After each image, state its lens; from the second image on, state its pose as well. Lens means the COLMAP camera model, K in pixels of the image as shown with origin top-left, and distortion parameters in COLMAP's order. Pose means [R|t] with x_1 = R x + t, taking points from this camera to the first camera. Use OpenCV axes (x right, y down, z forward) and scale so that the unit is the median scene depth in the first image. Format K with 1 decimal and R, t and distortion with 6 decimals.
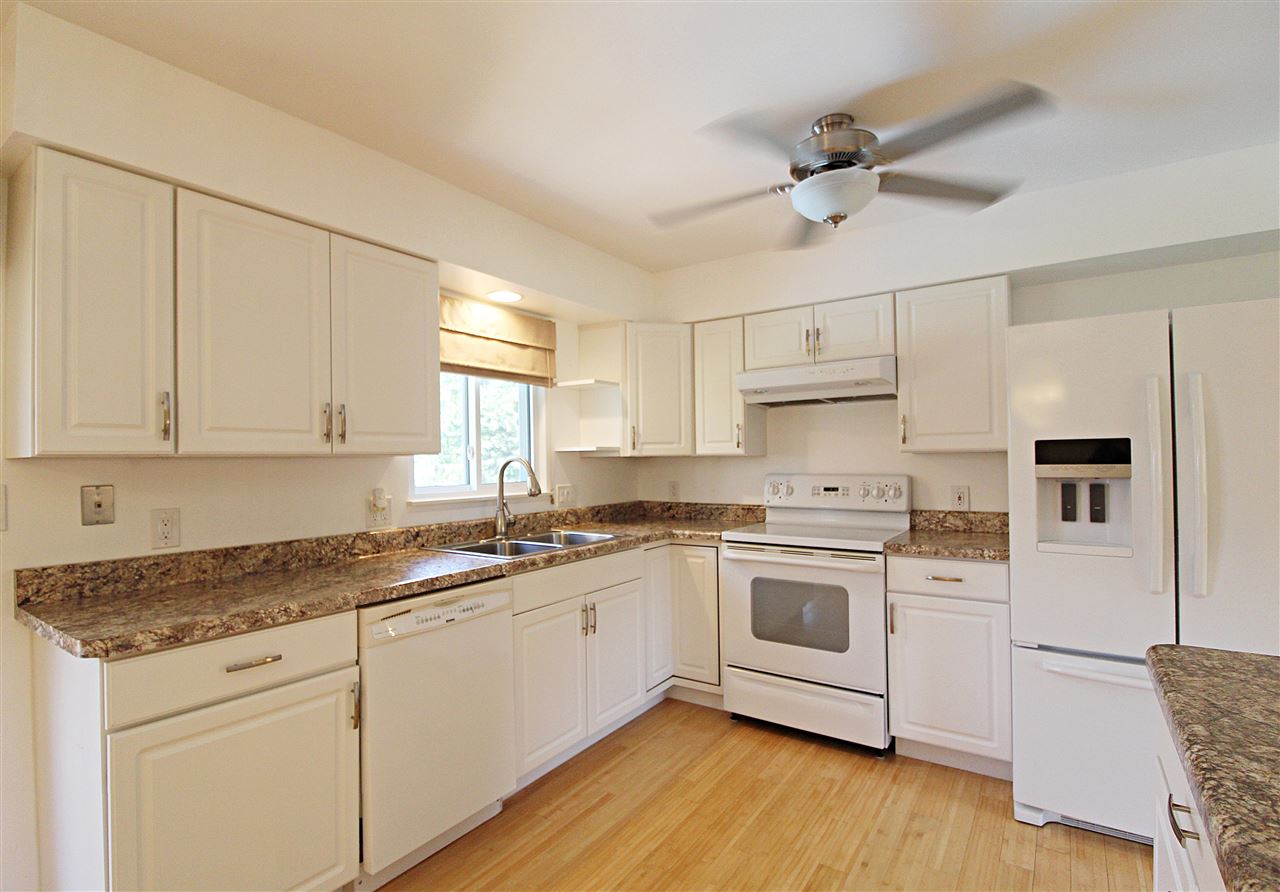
lens RADIAL K [[625.7, 0, 605.3], [0, 625.7, 452.5], [0, 0, 1]] dist [-0.009014, -0.001132]
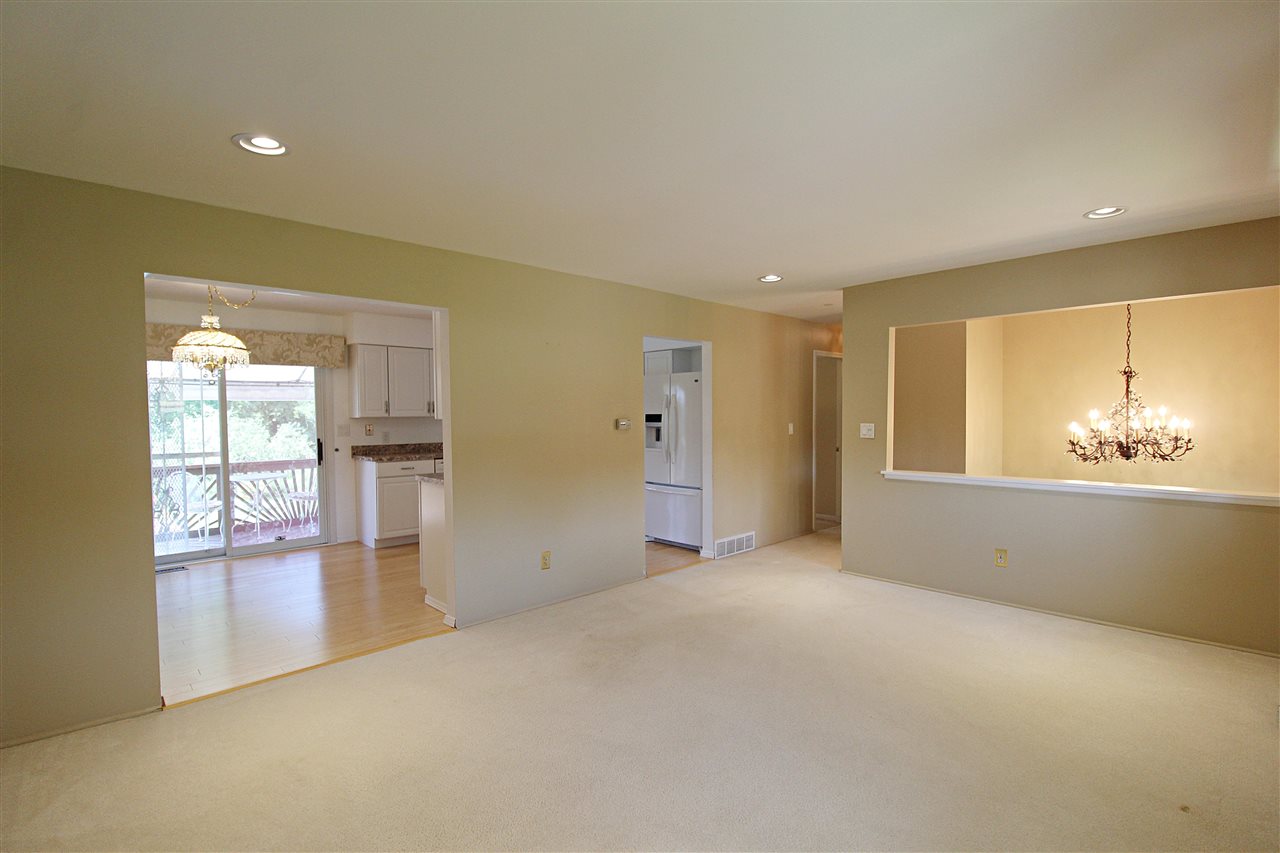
lens RADIAL K [[602.9, 0, 636.3], [0, 602.9, 429.6], [0, 0, 1]] dist [0.001691, -0.013612]
pose [[0.983736, 0.015446, -0.178954, 1.040837], [-0.007026, 0.998842, 0.047591, -0.074821], [0.179482, -0.045560, 0.982706, -1.678255]]
